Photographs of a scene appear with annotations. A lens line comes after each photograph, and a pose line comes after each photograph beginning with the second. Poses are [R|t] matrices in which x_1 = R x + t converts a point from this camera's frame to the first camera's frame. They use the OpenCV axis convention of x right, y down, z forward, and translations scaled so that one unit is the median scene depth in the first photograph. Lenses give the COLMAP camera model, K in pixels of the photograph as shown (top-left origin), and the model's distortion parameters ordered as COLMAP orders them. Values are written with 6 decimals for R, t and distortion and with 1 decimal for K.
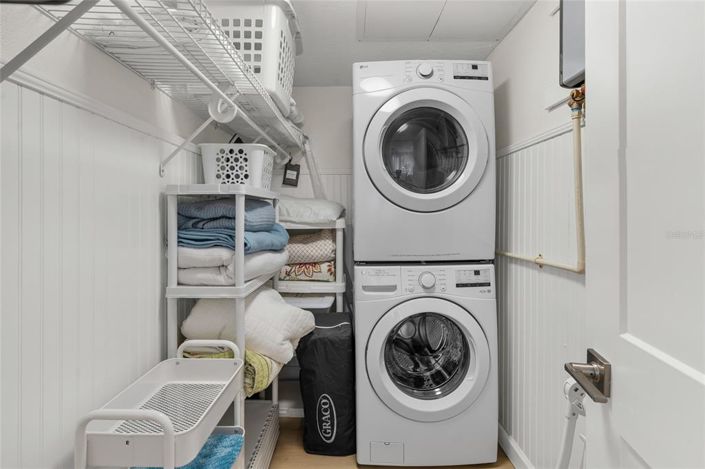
lens RADIAL K [[322.0, 0, 351.5], [0, 322.0, 220.8], [0, 0, 1]] dist [-0.002490, 0.000761]
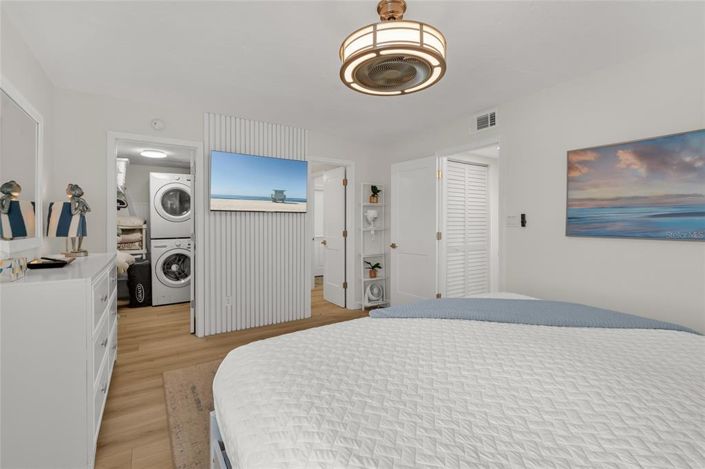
lens RADIAL K [[322.0, 0, 351.5], [0, 322.0, 220.8], [0, 0, 1]] dist [-0.002490, 0.000761]
pose [[0.848837, -0.004403, 0.528636, 0.012639], [0.018041, 0.999624, -0.020642, 0.059546], [-0.528347, 0.027059, 0.848597, -2.534612]]
